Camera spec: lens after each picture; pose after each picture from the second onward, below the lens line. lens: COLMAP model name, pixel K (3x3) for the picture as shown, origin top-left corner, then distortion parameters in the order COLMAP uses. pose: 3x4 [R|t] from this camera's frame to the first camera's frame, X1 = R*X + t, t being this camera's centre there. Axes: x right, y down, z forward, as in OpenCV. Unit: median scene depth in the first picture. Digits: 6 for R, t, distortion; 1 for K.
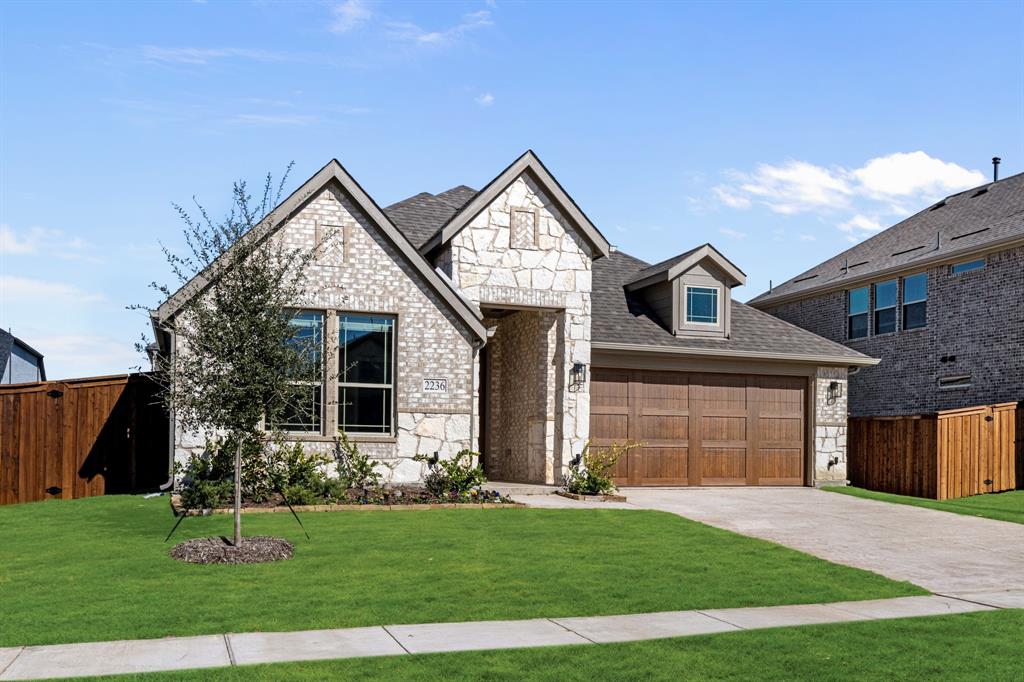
lens RADIAL K [[888.6, 0, 511.6], [0, 888.6, 448.1], [0, 0, 1]] dist [0.001836, 0.000070]
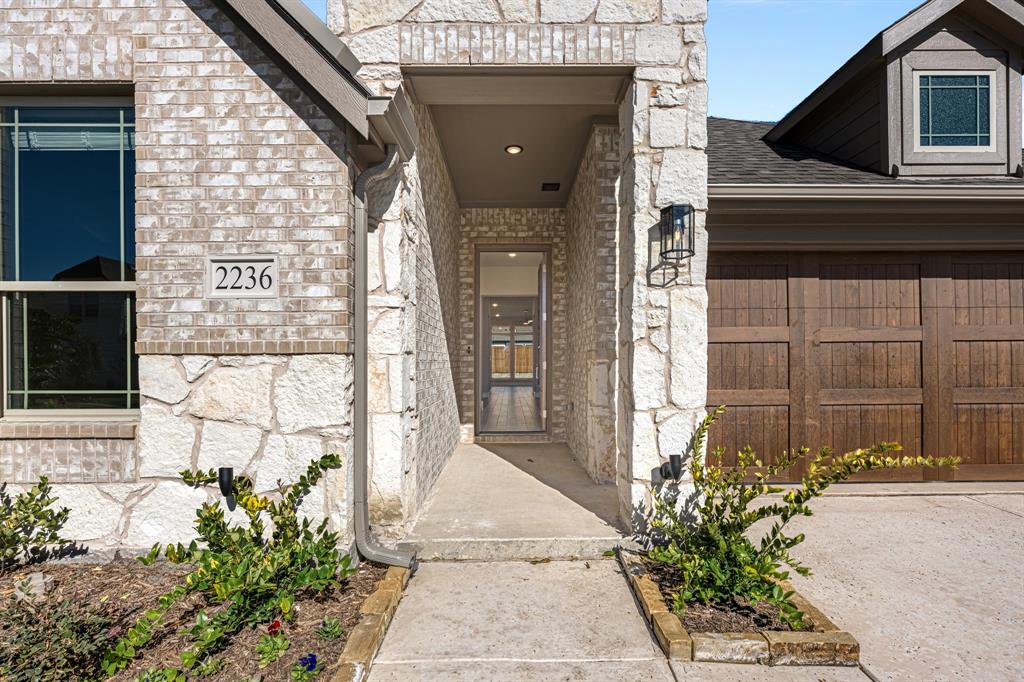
lens RADIAL K [[467.2, 0, 512.3], [0, 467.2, 366.5], [0, 0, 1]] dist [-0.000905, -0.000072]
pose [[0.952563, -0.016128, -0.303915, 0.070186], [0.017343, 0.999849, 0.001299, -0.030637], [0.303848, -0.006508, 0.952698, 0.800554]]
